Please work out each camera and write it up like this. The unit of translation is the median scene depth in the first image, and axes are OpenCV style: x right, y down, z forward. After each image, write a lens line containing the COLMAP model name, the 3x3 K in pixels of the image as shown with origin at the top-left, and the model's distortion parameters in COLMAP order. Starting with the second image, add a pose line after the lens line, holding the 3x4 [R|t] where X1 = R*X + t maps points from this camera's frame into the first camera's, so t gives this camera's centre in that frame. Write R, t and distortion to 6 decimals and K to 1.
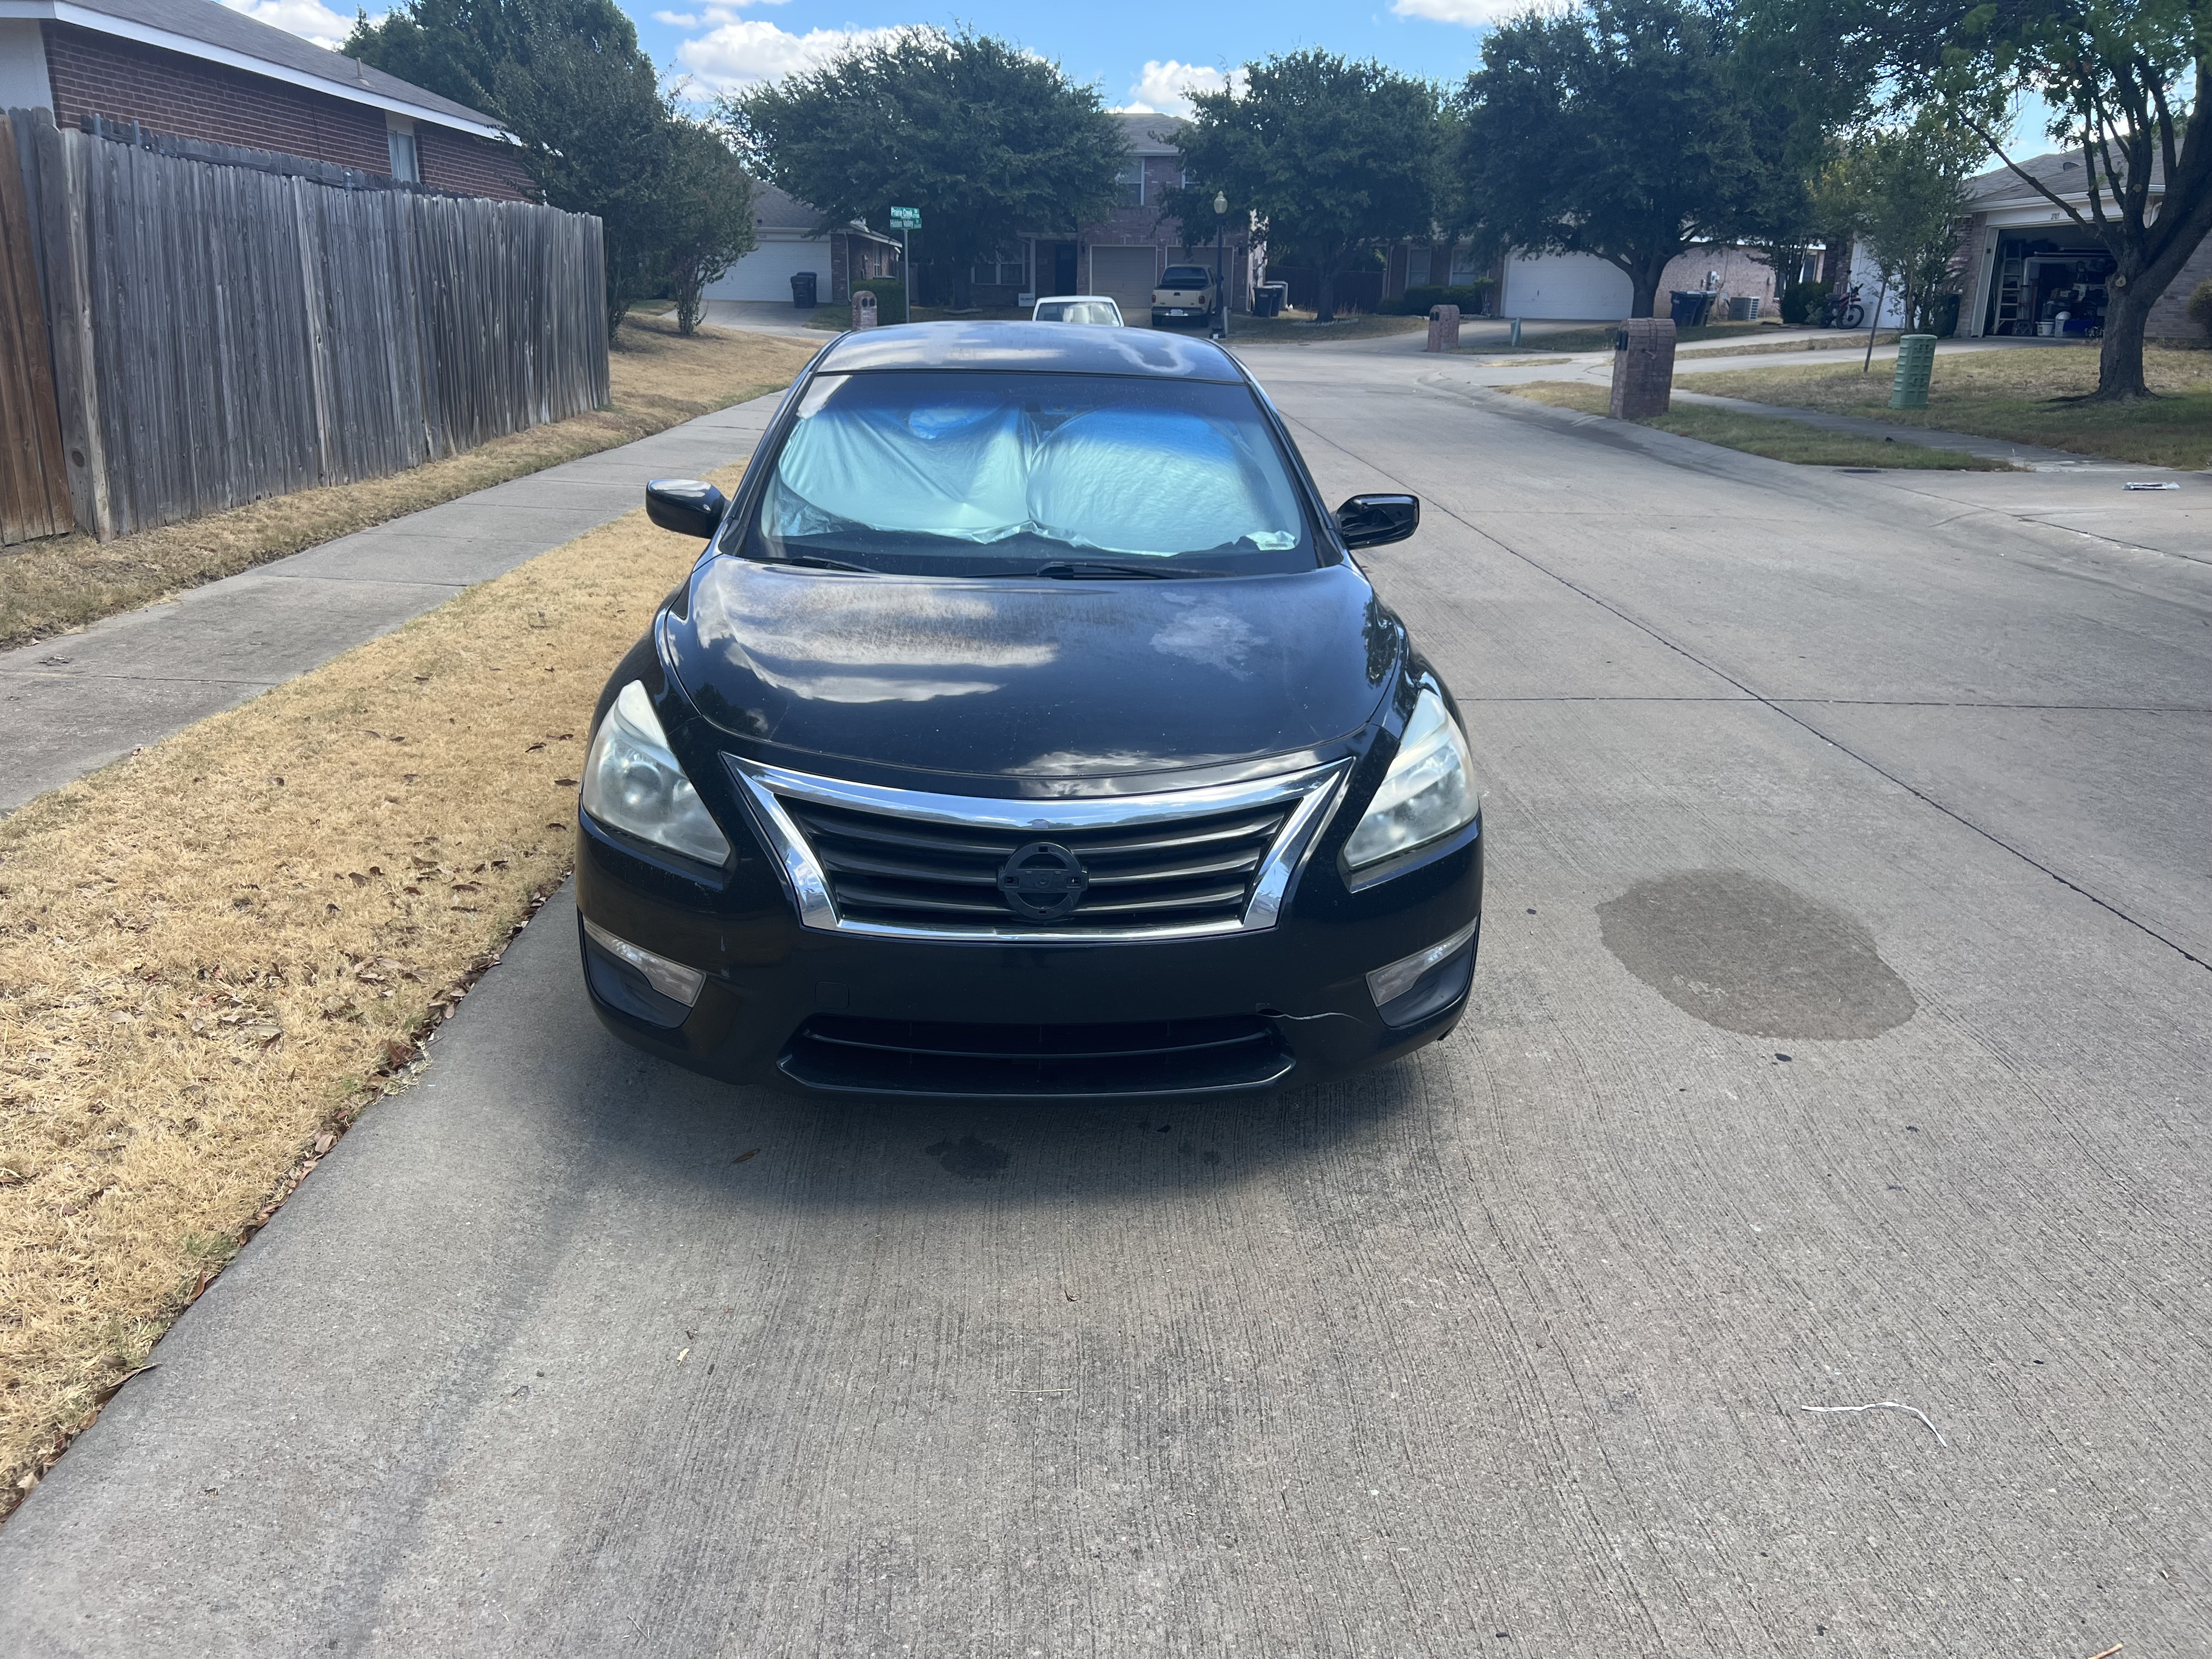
lens RADIAL K [[1642.5, 0, 1106.0], [0, 1642.5, 829.5], [0, 0, 1]] dist [0.004557, 0.003784]
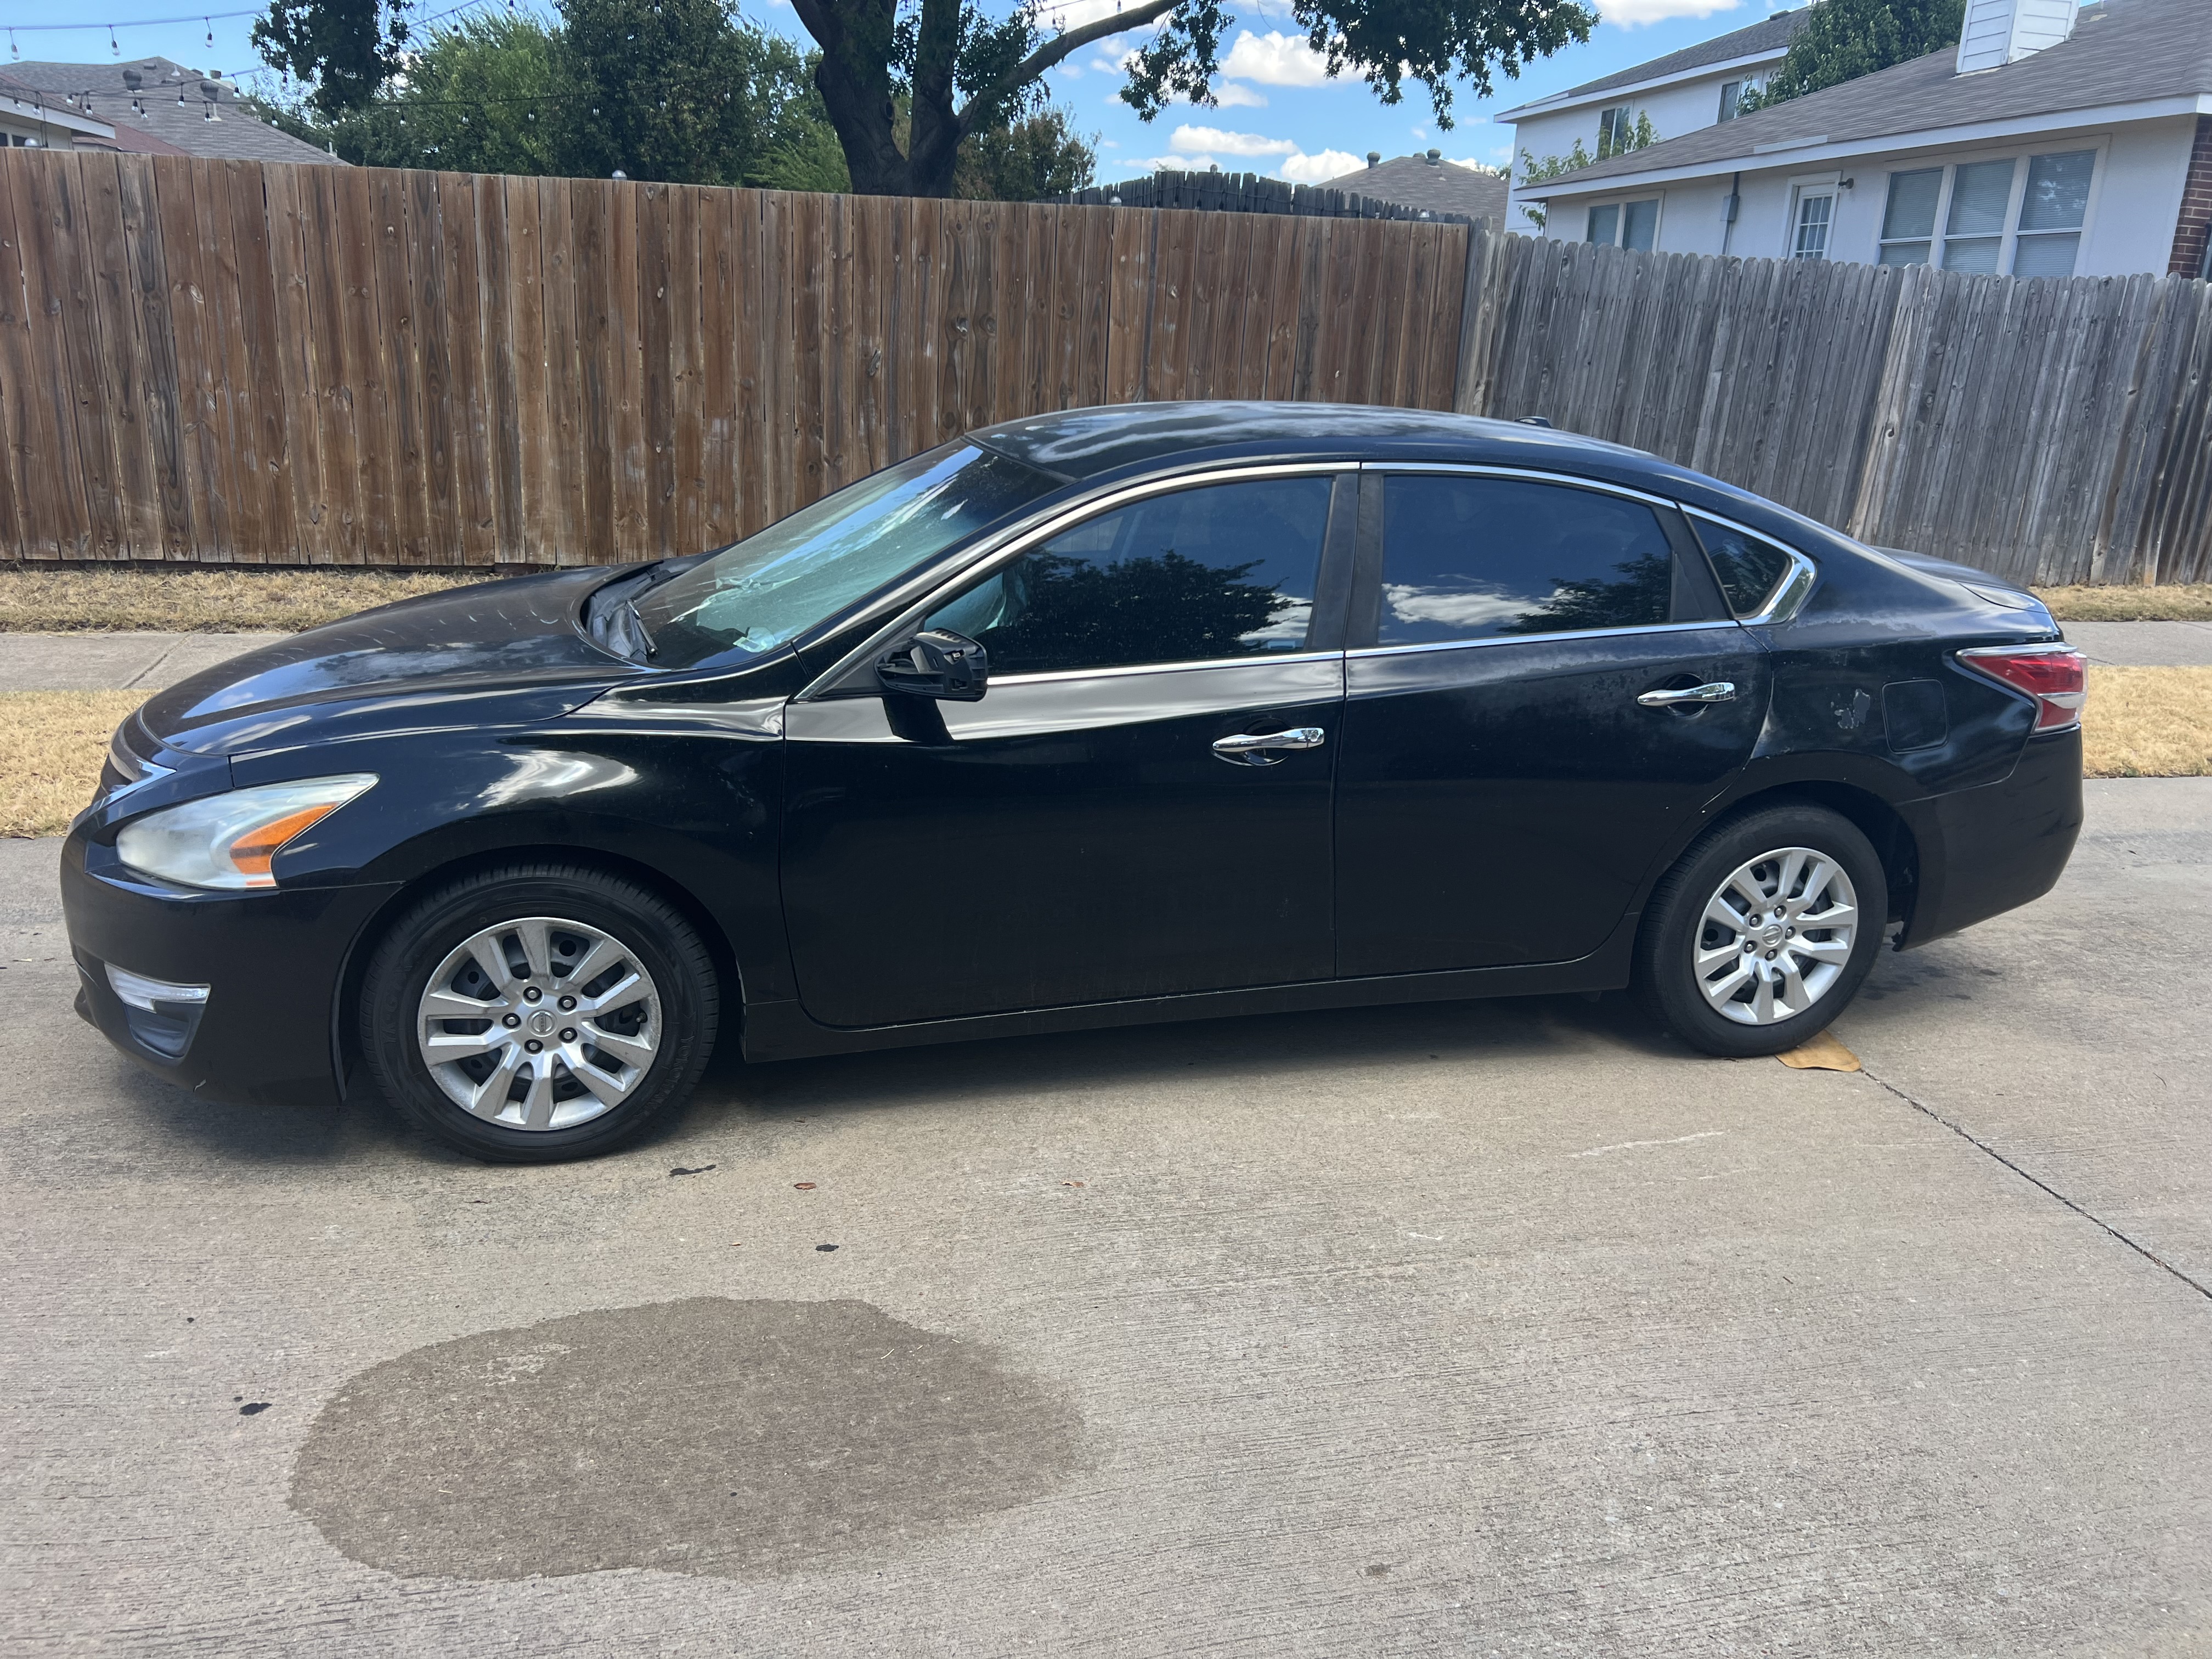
lens RADIAL K [[1642.5, 0, 1106.0], [0, 1642.5, 829.5], [0, 0, 1]] dist [0.004557, 0.003784]
pose [[0.234735, 0.278214, -0.931395, 0.938358], [-0.331558, 0.923622, 0.192332, -0.303038], [0.913766, 0.263664, 0.309050, 0.900713]]
